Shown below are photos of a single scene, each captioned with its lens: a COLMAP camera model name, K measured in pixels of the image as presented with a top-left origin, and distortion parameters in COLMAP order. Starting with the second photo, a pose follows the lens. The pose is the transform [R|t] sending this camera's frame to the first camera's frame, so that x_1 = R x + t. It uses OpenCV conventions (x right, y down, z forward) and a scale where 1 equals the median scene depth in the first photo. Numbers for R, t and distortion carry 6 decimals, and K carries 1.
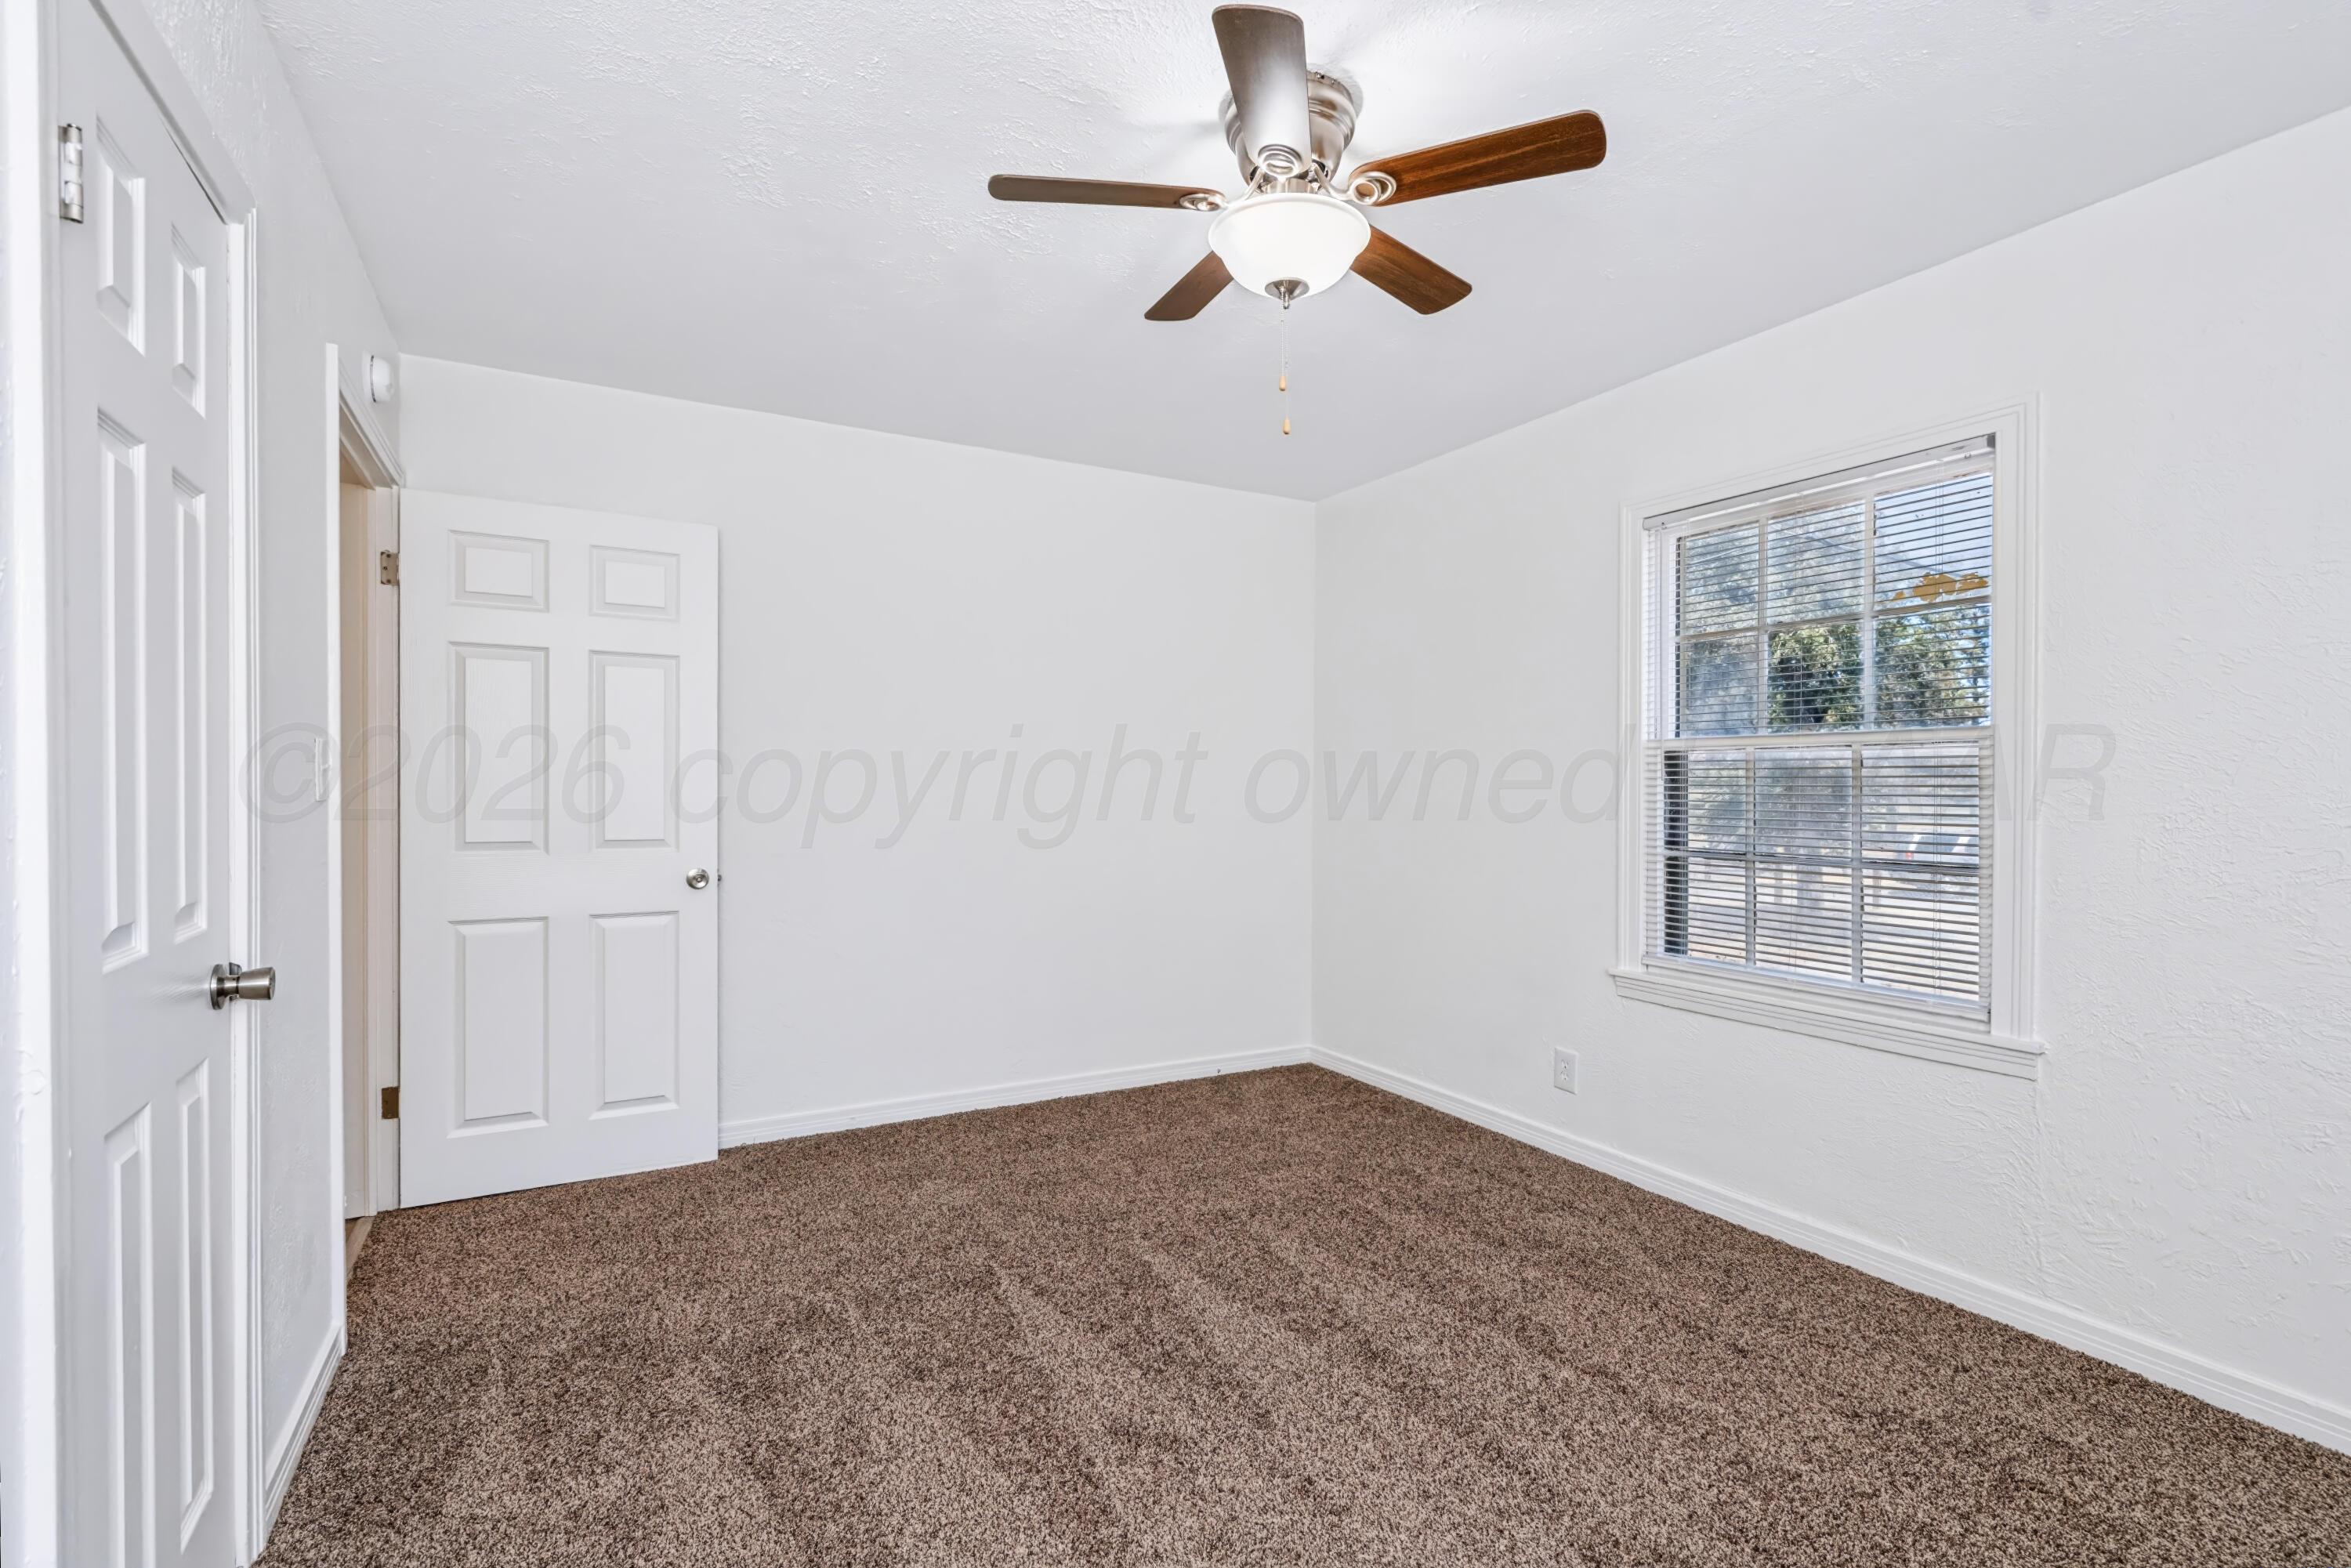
lens RADIAL K [[1083.1, 0, 1173.0], [0, 1083.1, 784.1], [0, 0, 1]] dist [-0.003178, 0.001921]
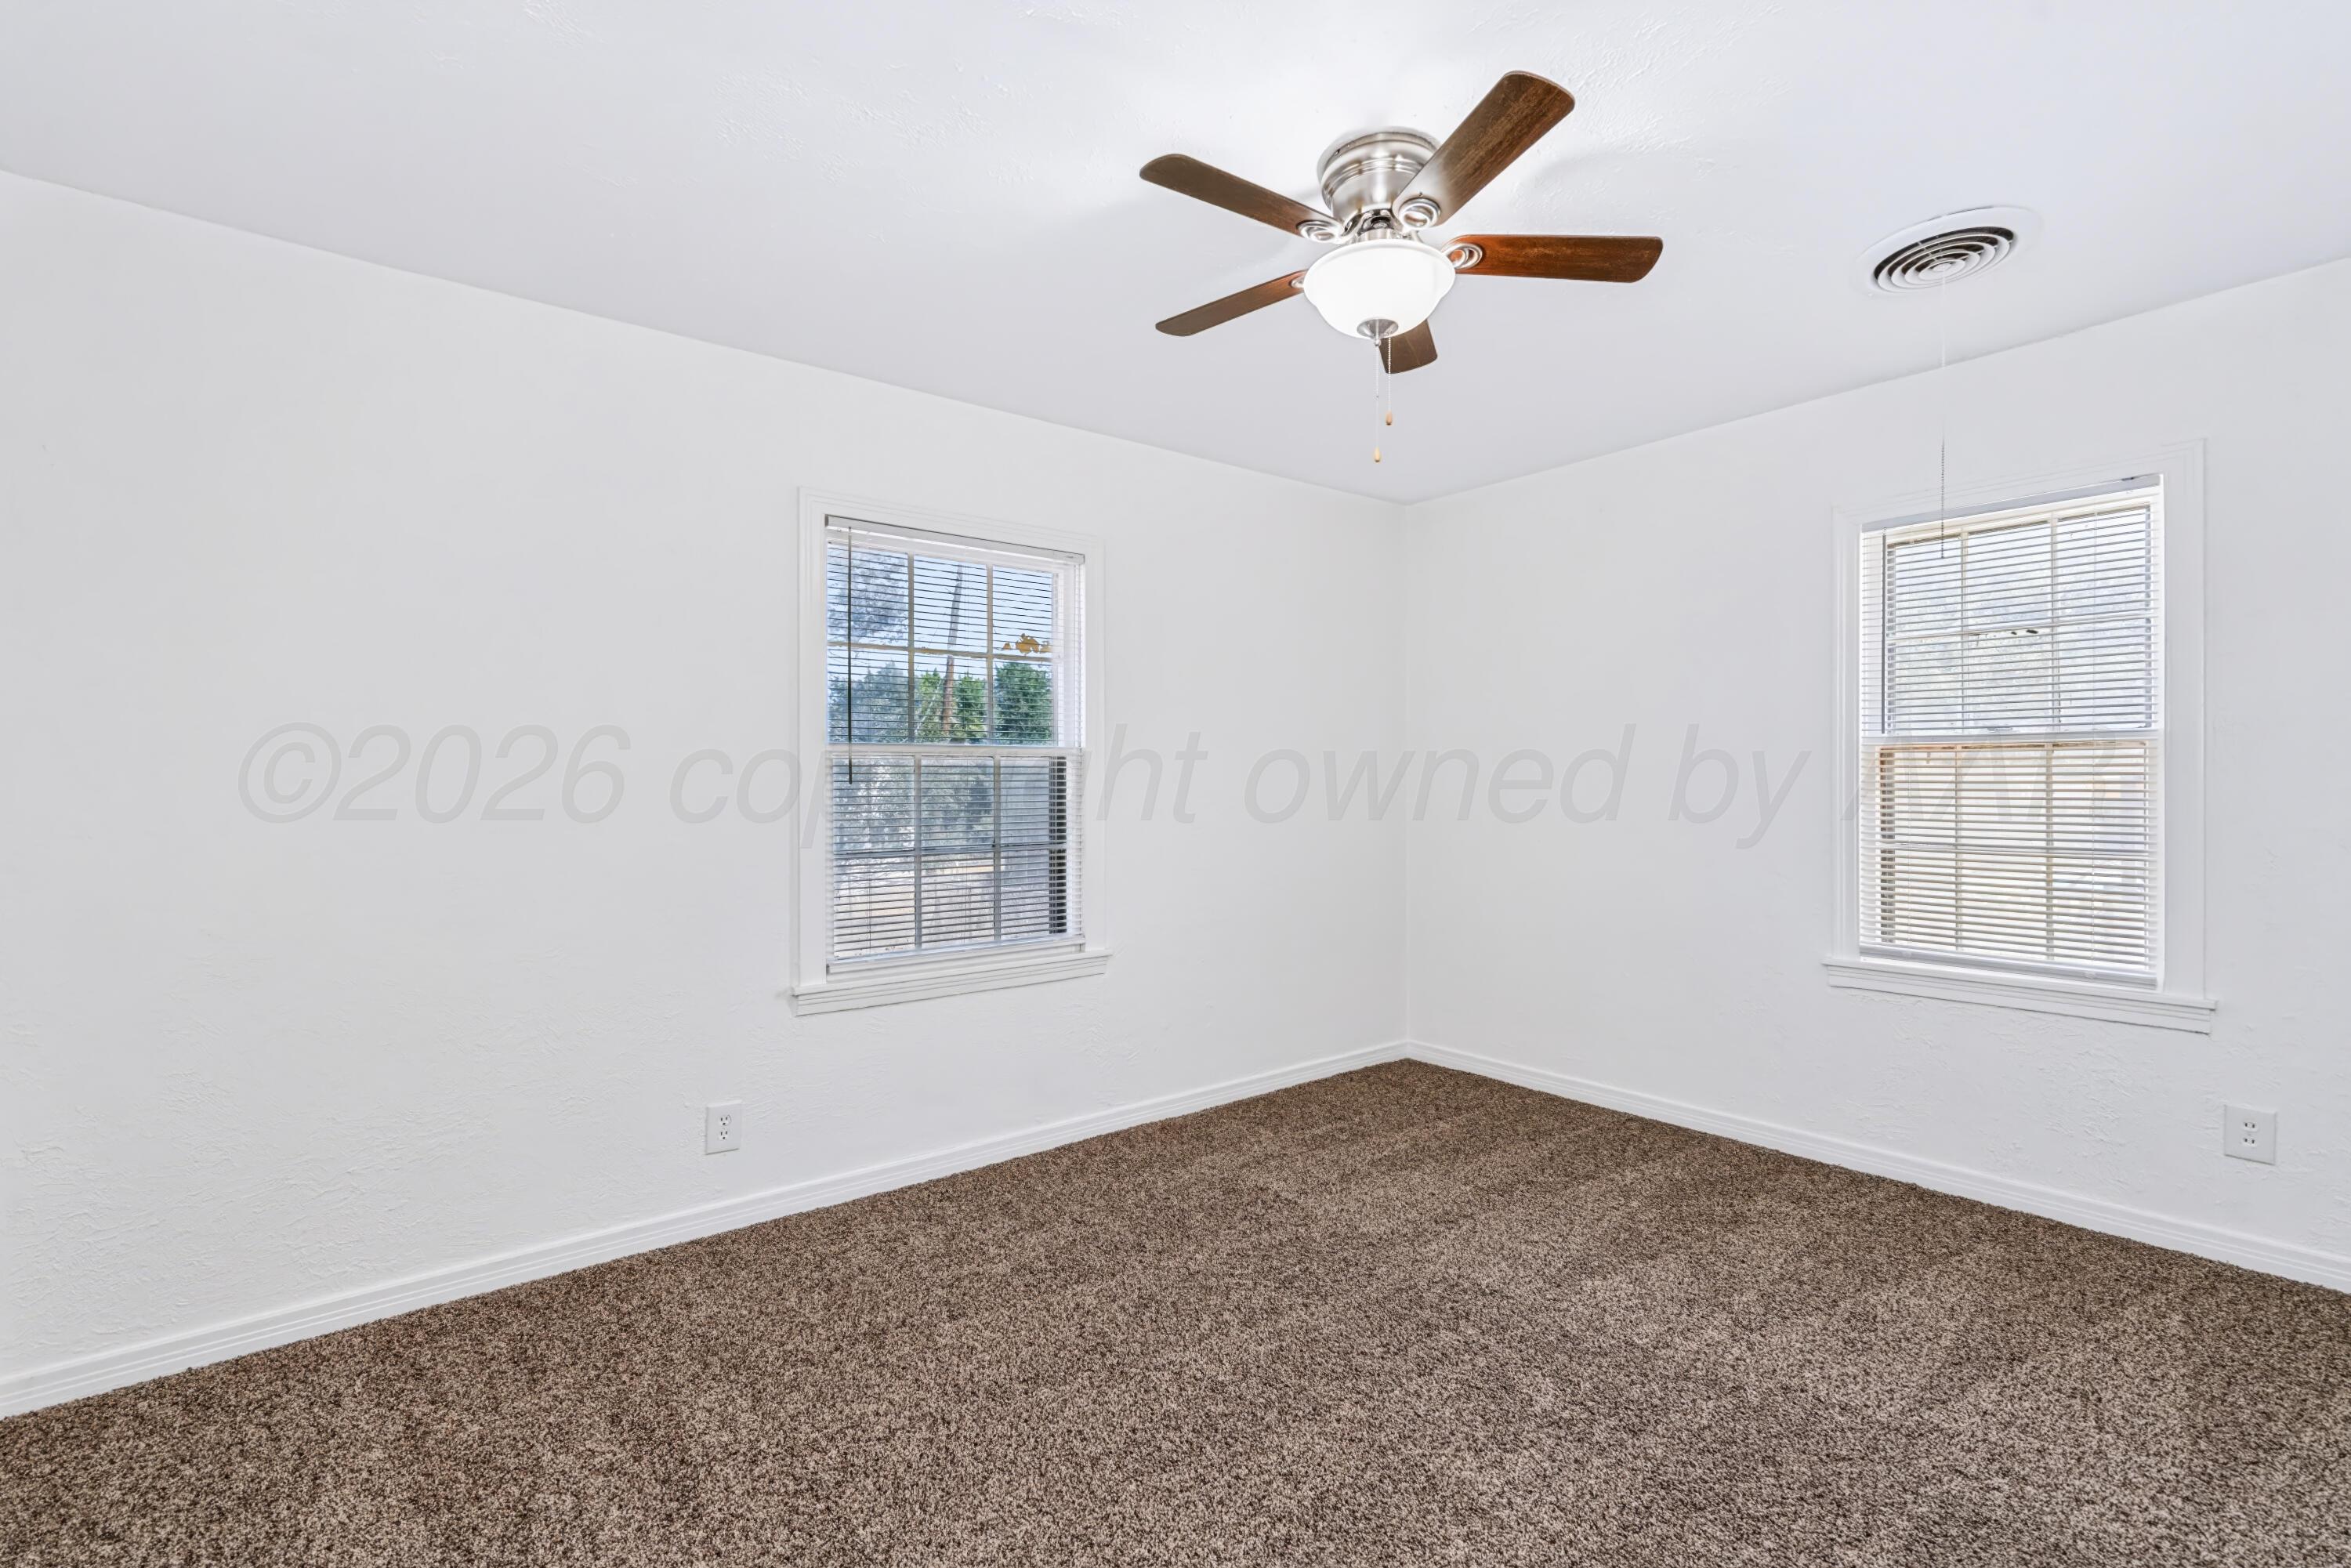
lens RADIAL K [[1083.1, 0, 1181.1], [0, 1083.1, 783.8], [0, 0, 1]] dist [-0.003178, 0.001921]
pose [[-0.185575, 0.002345, 0.982627, -0.577120], [0.004901, 0.999987, -0.001461, -0.000564], [-0.982618, 0.004545, -0.185584, 0.872269]]
